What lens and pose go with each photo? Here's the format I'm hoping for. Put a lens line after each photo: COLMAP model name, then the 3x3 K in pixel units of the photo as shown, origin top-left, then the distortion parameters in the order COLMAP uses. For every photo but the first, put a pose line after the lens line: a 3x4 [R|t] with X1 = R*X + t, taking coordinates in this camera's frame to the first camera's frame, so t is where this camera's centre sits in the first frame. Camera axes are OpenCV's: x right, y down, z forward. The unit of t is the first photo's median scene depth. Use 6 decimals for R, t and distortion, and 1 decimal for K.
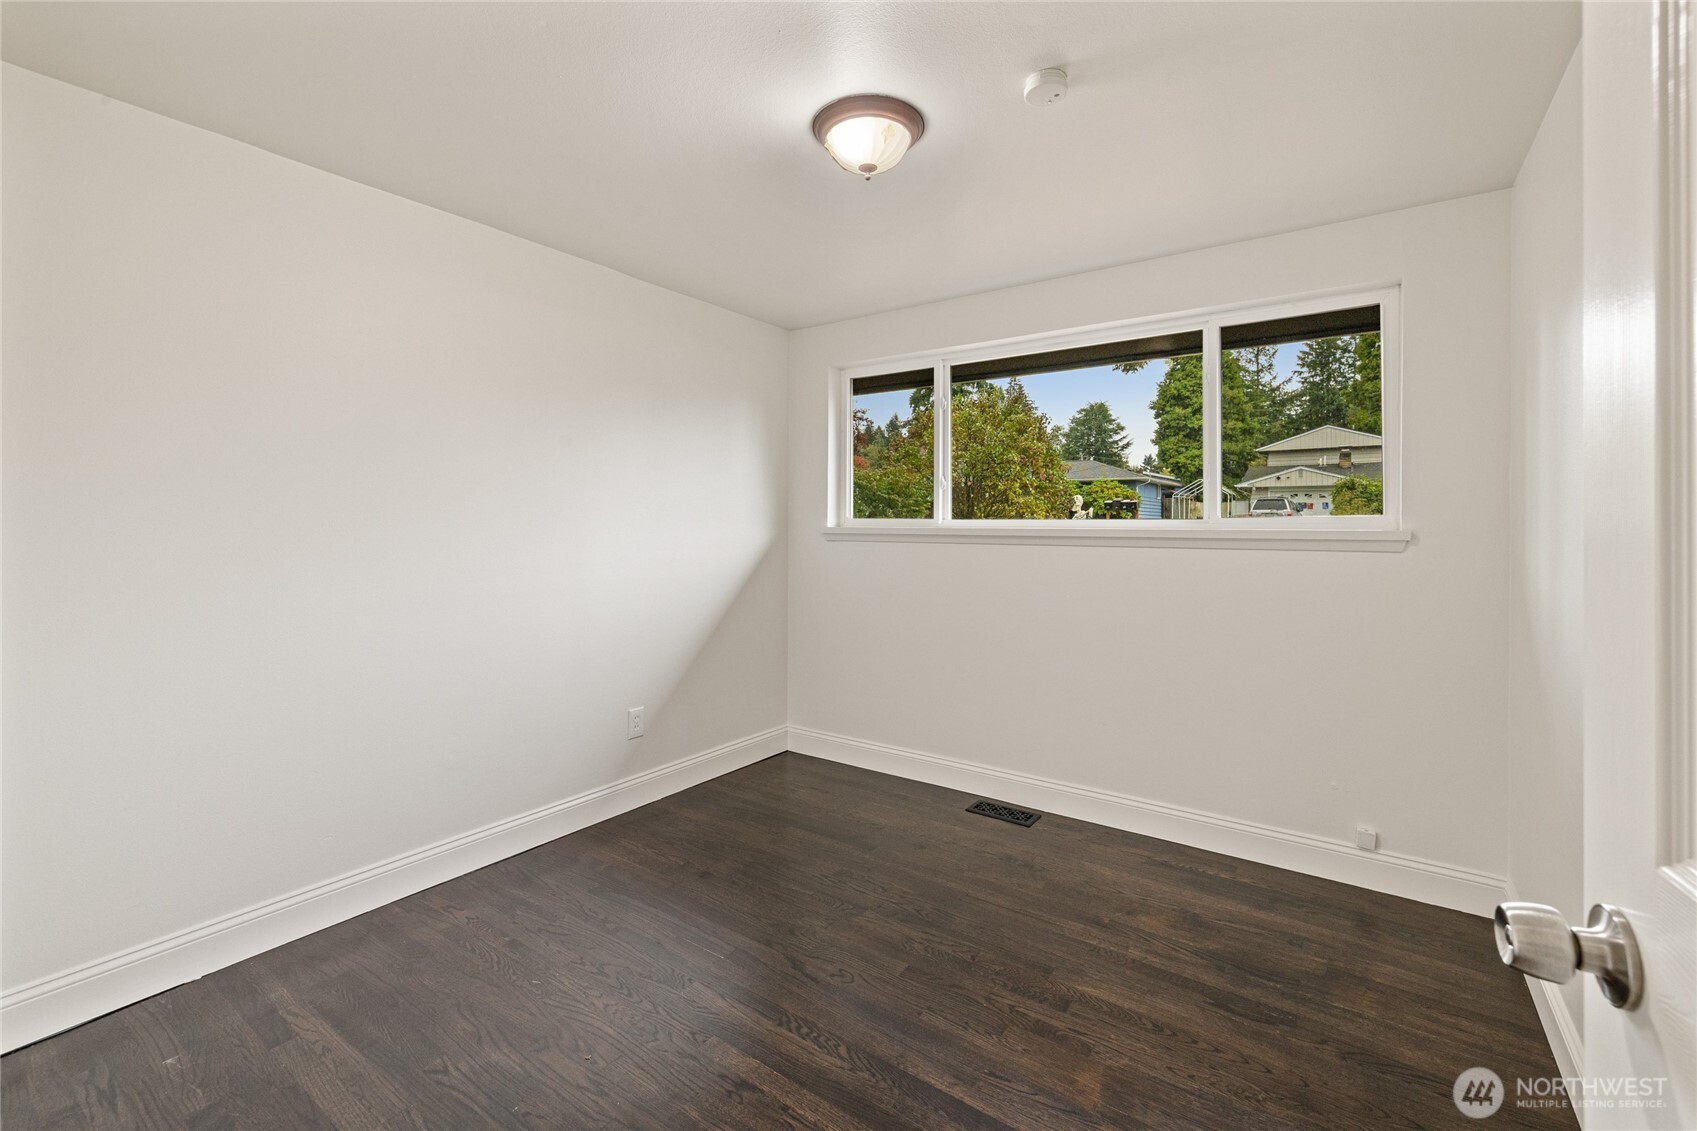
lens RADIAL K [[722.7, 0, 855.4], [0, 722.7, 530.5], [0, 0, 1]] dist [0.001688, 0.000393]
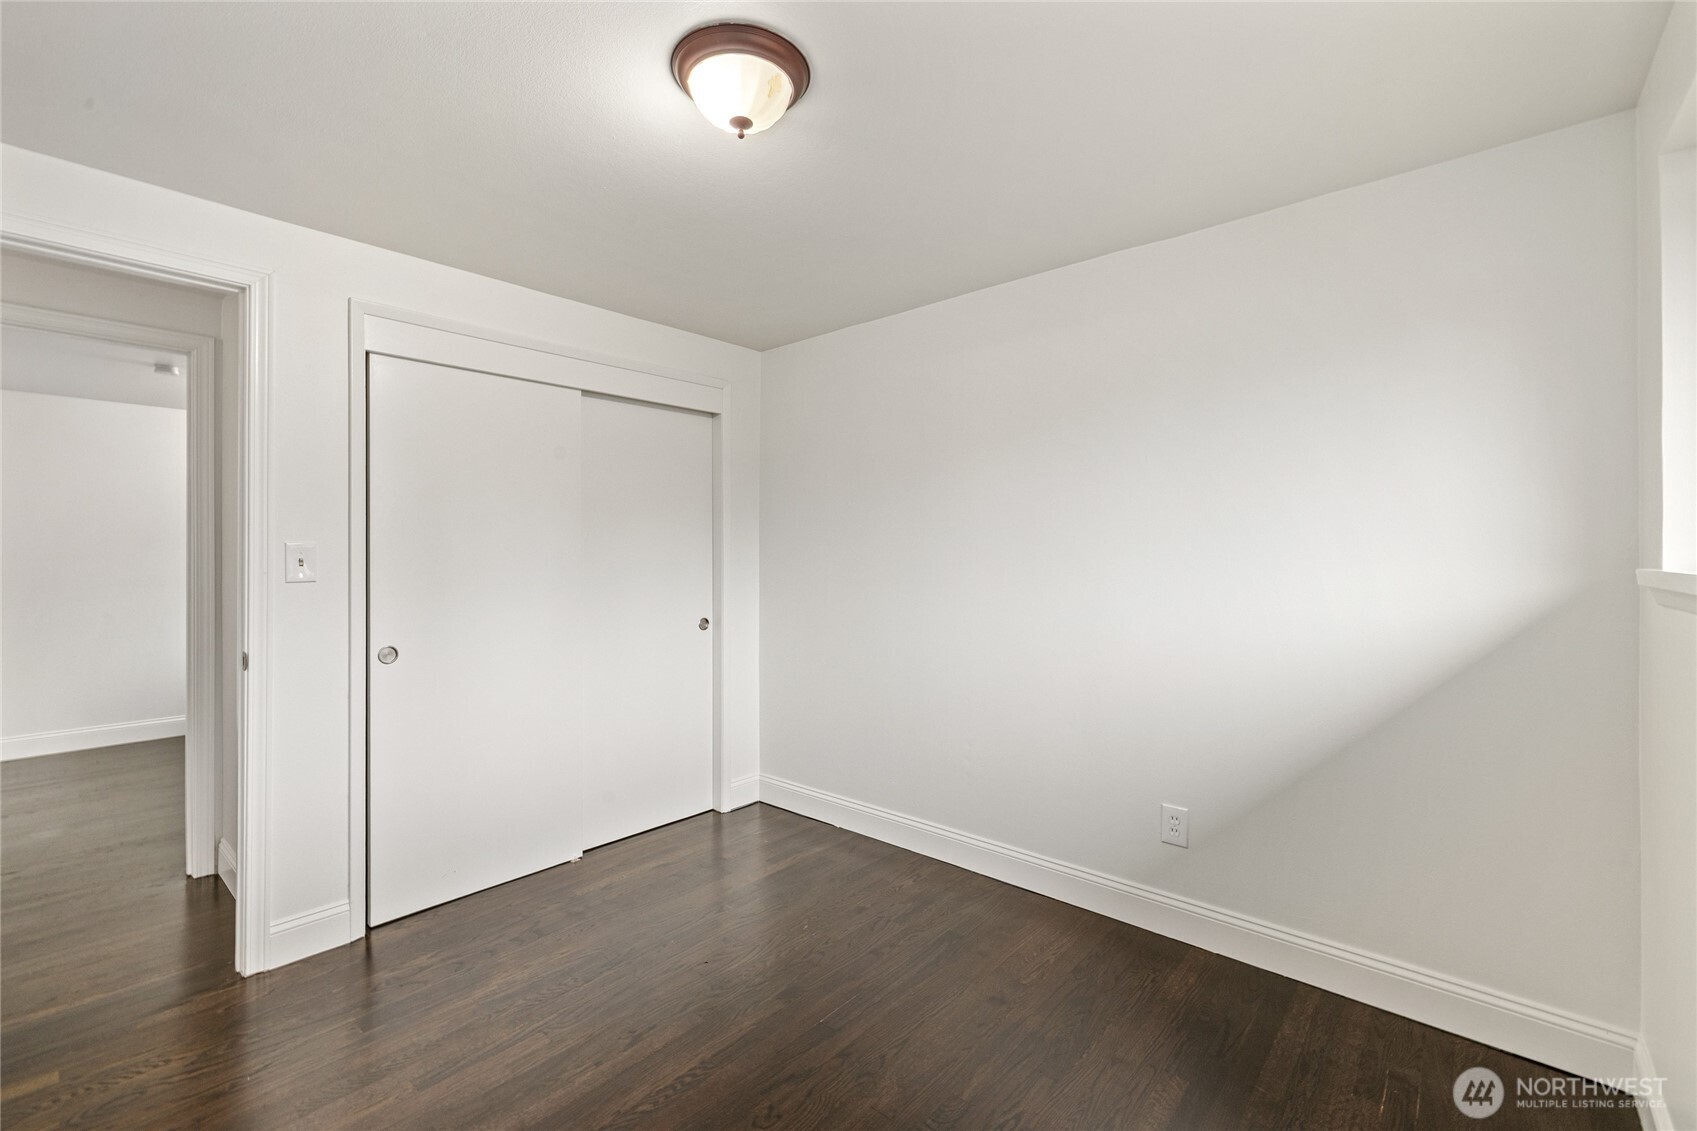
lens RADIAL K [[736.0, 0, 848.5], [0, 736.0, 565.5], [0, 0, 1]] dist [0.000943, 0.000187]
pose [[-0.129231, 0.003066, -0.991610, 0.708157], [-0.006096, 0.999974, 0.003887, -0.011487], [0.991596, 0.006547, -0.129209, 1.063418]]
